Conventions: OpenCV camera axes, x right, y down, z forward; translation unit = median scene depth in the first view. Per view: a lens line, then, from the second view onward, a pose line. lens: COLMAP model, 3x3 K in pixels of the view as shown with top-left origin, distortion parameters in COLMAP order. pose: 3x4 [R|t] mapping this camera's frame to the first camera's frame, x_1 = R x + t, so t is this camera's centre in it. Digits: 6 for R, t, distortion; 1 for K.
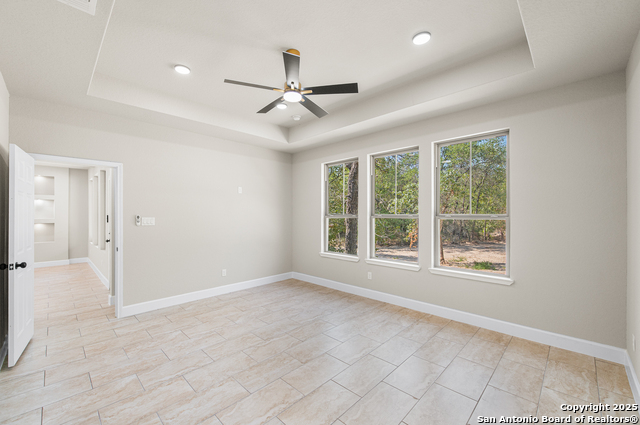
lens RADIAL K [[261.4, 0, 317.0], [0, 261.4, 214.8], [0, 0, 1]] dist [-0.001037, 0.000012]
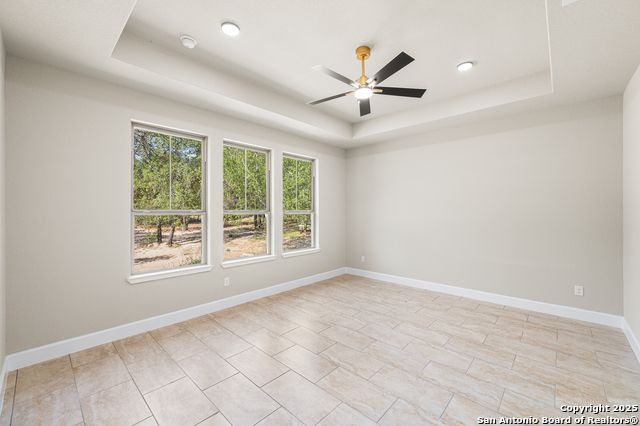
lens RADIAL K [[263.8, 0, 323.5], [0, 263.8, 211.3], [0, 0, 1]] dist [-0.000867, -0.000142]
pose [[-0.048313, 0.002746, 0.998828, -0.955480], [0.002409, 0.999994, -0.002633, 0.011267], [-0.998829, 0.002279, -0.048319, 1.036913]]
